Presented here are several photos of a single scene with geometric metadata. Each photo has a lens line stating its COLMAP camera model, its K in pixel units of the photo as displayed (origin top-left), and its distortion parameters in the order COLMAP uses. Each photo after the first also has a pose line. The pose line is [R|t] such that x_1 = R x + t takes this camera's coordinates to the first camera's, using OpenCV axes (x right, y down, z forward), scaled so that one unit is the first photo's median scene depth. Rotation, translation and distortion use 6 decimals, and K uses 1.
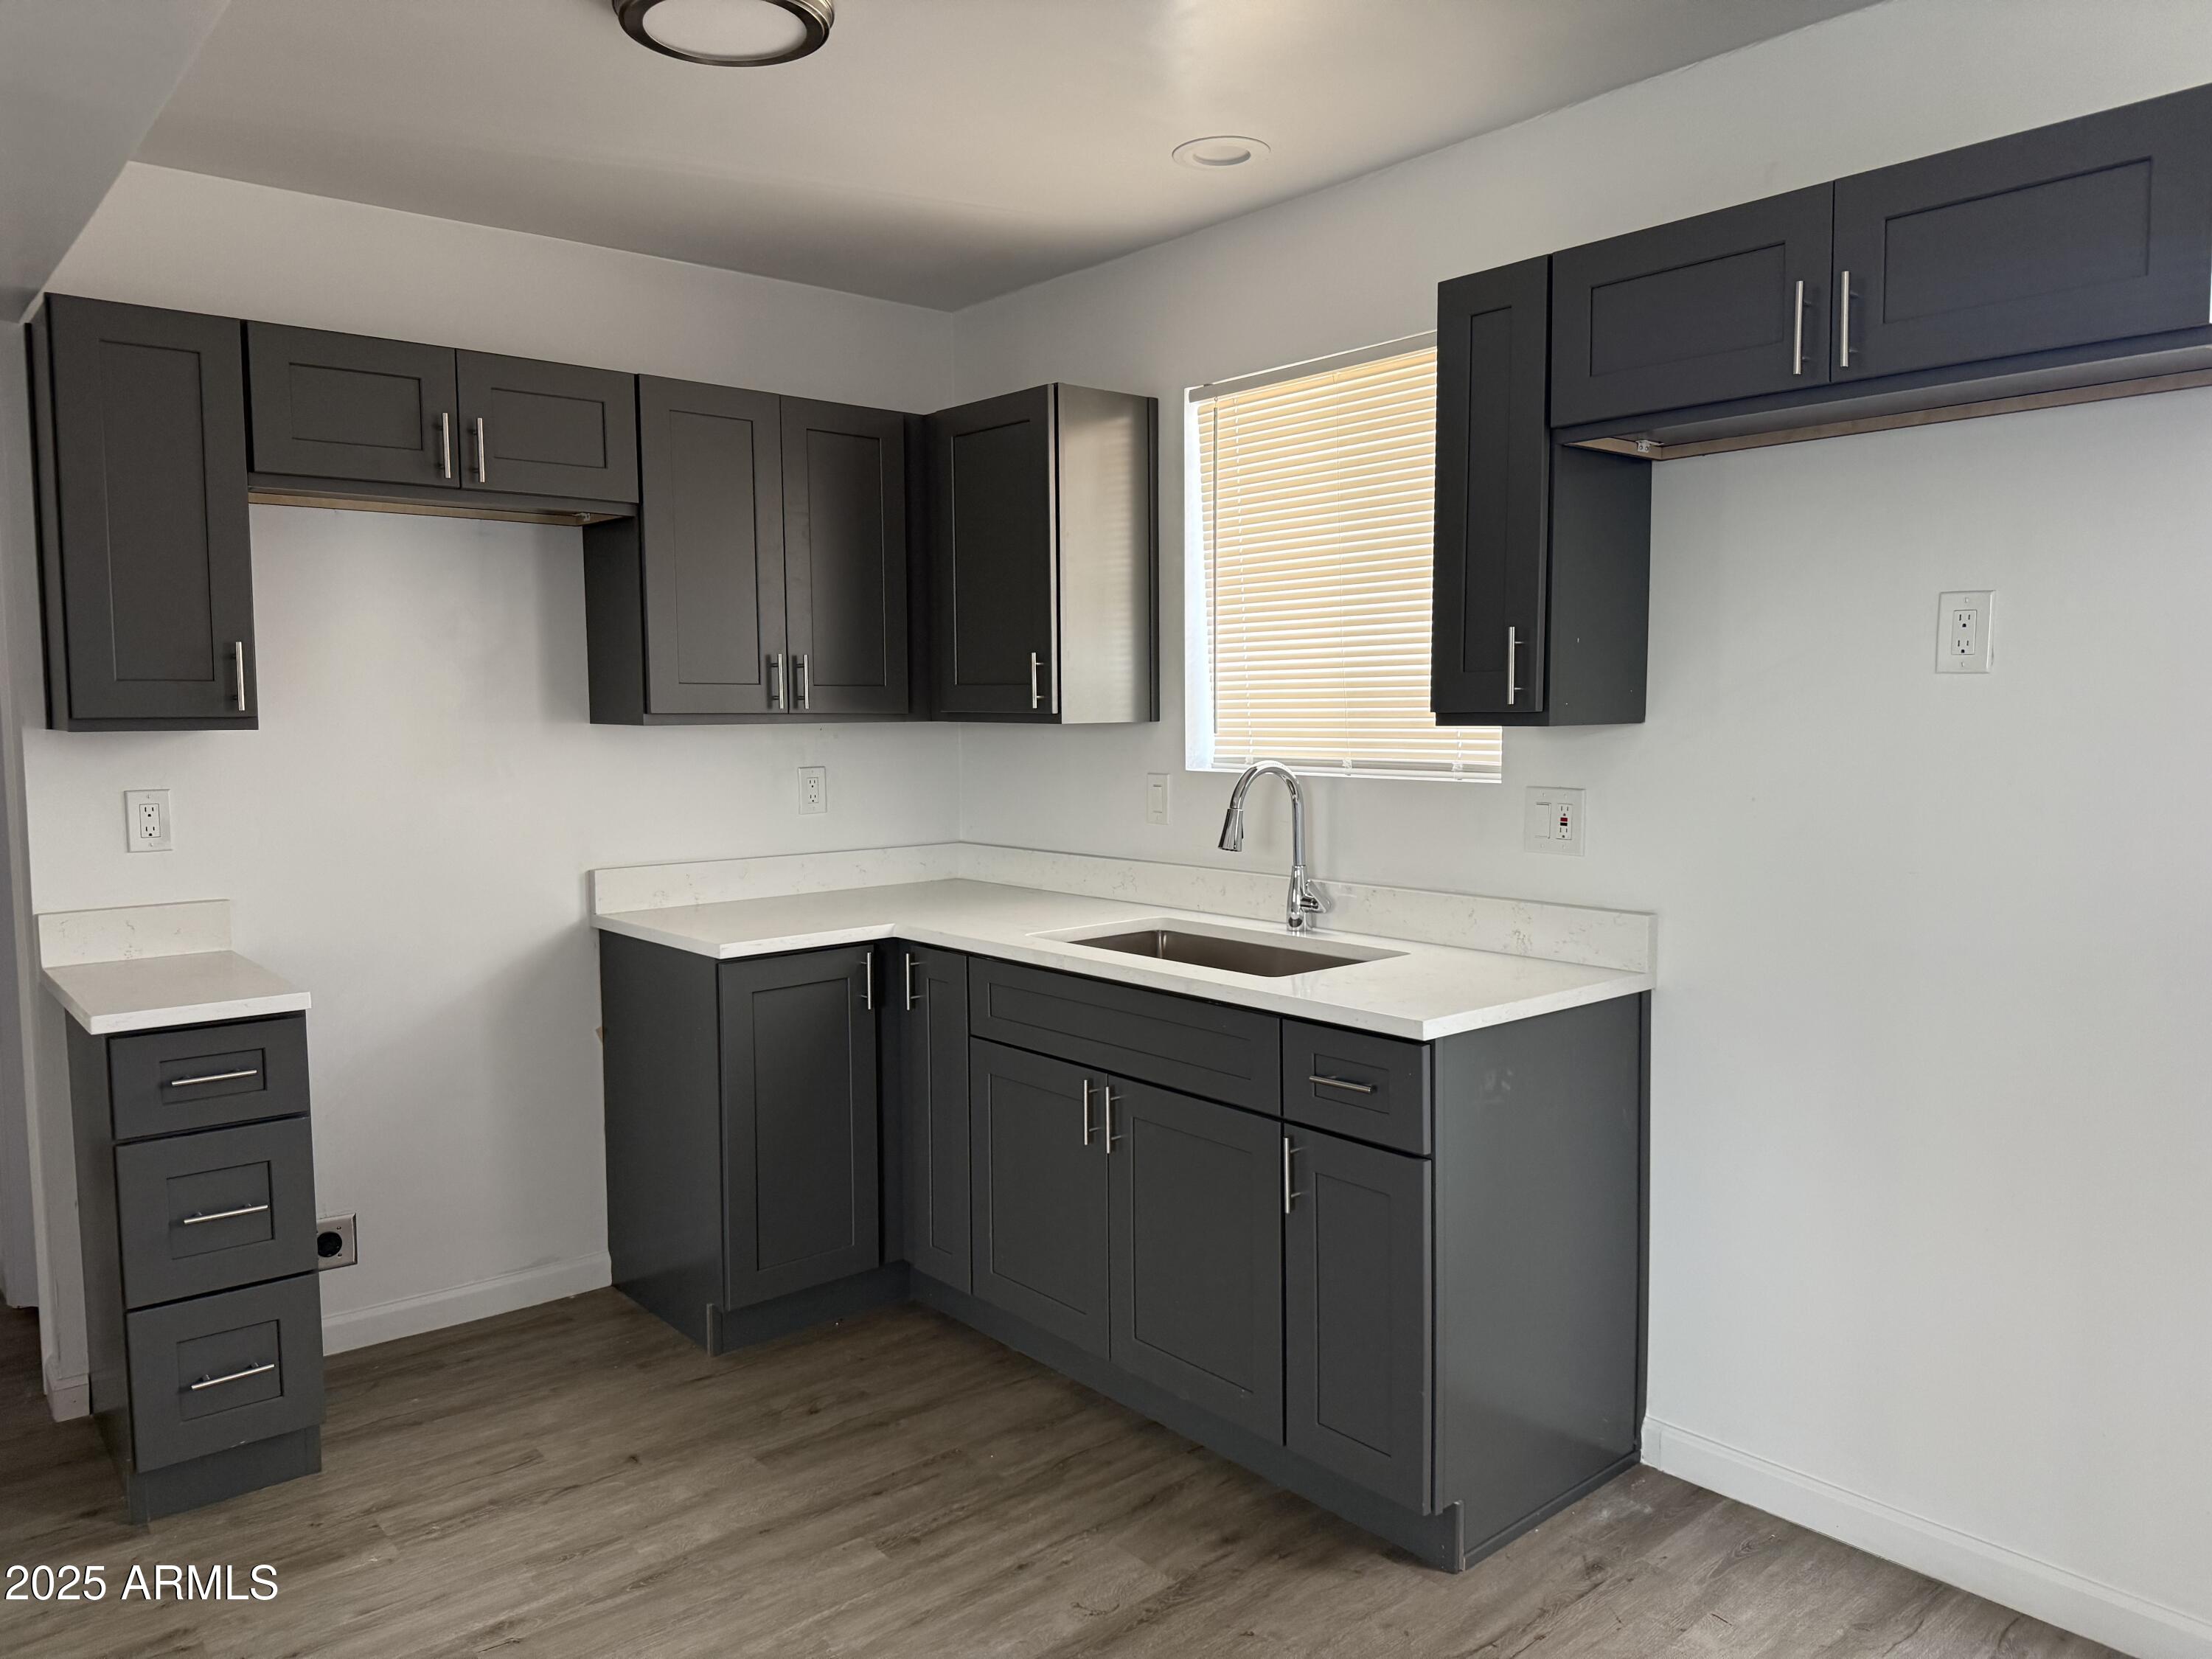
lens RADIAL K [[1564.0, 0, 1111.2], [0, 1564.0, 836.8], [0, 0, 1]] dist [-0.001621, -0.001634]
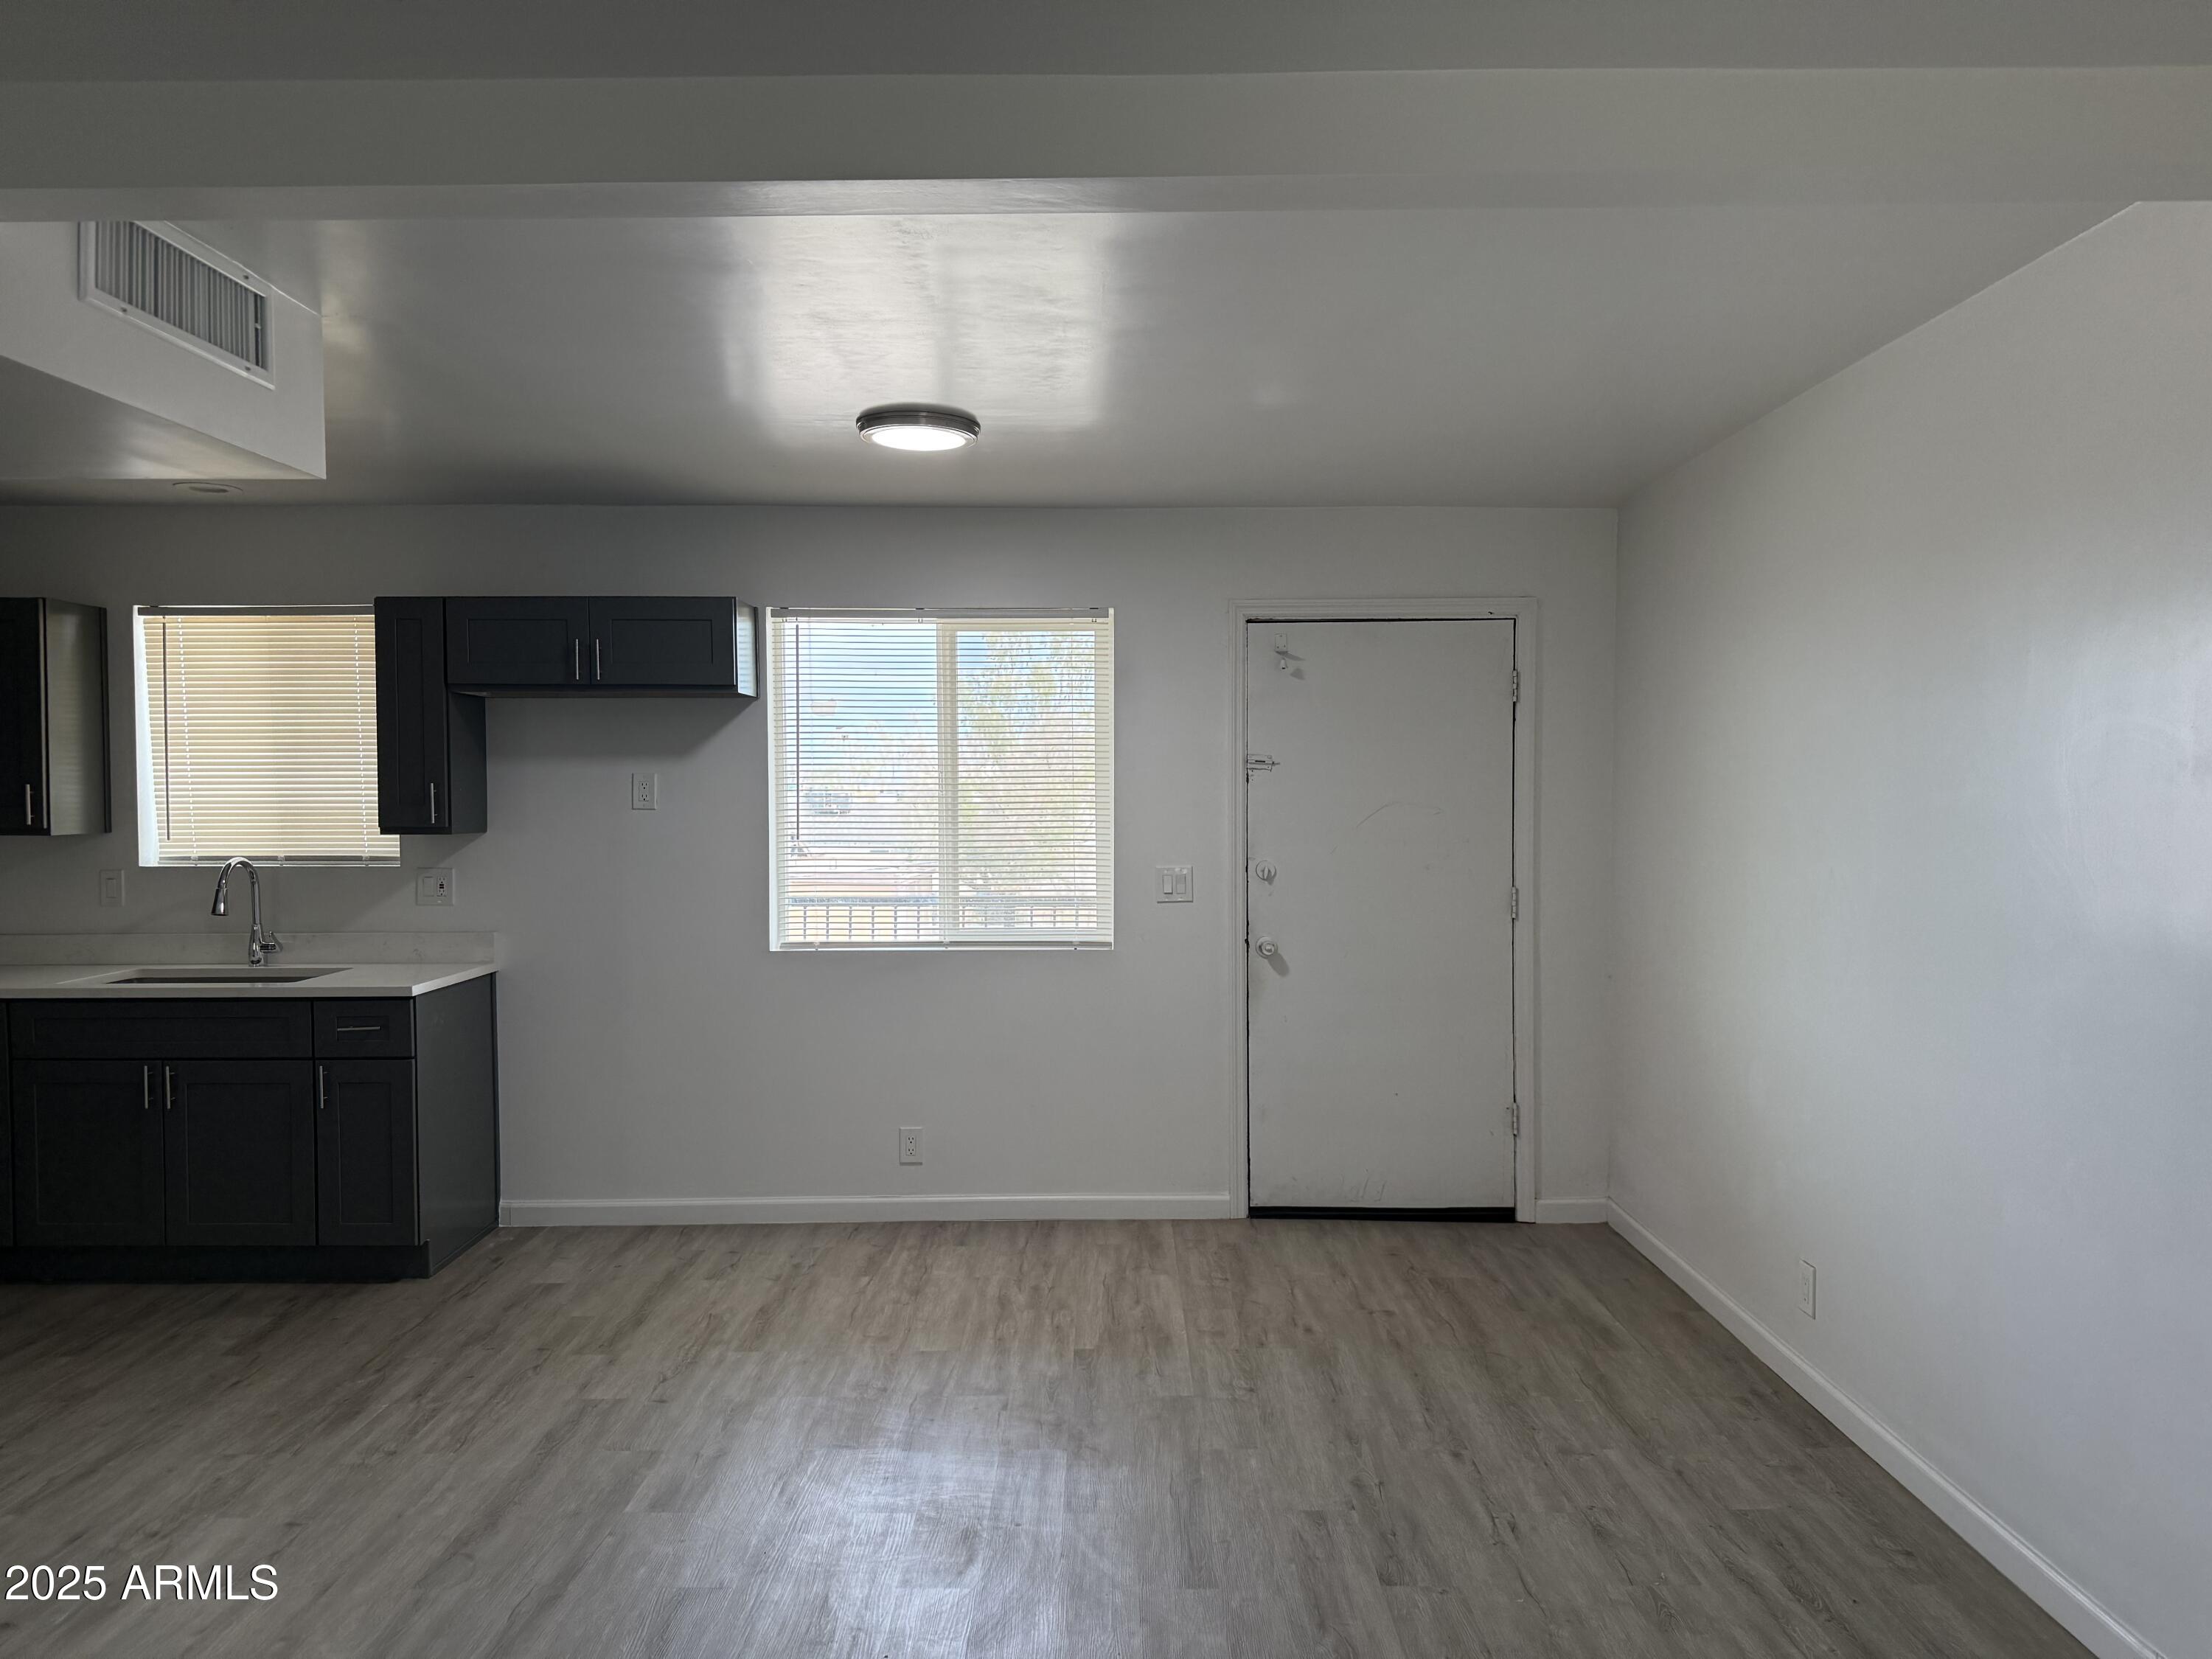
lens RADIAL K [[1562.2, 0, 1106.0], [0, 1562.2, 829.5], [0, 0, 1]] dist [0.005096, -0.008700]
pose [[0.652219, -0.011321, 0.757946, -0.591109], [0.056746, 0.997812, -0.033927, 0.030030], [-0.755904, 0.065138, 0.651434, -0.787276]]
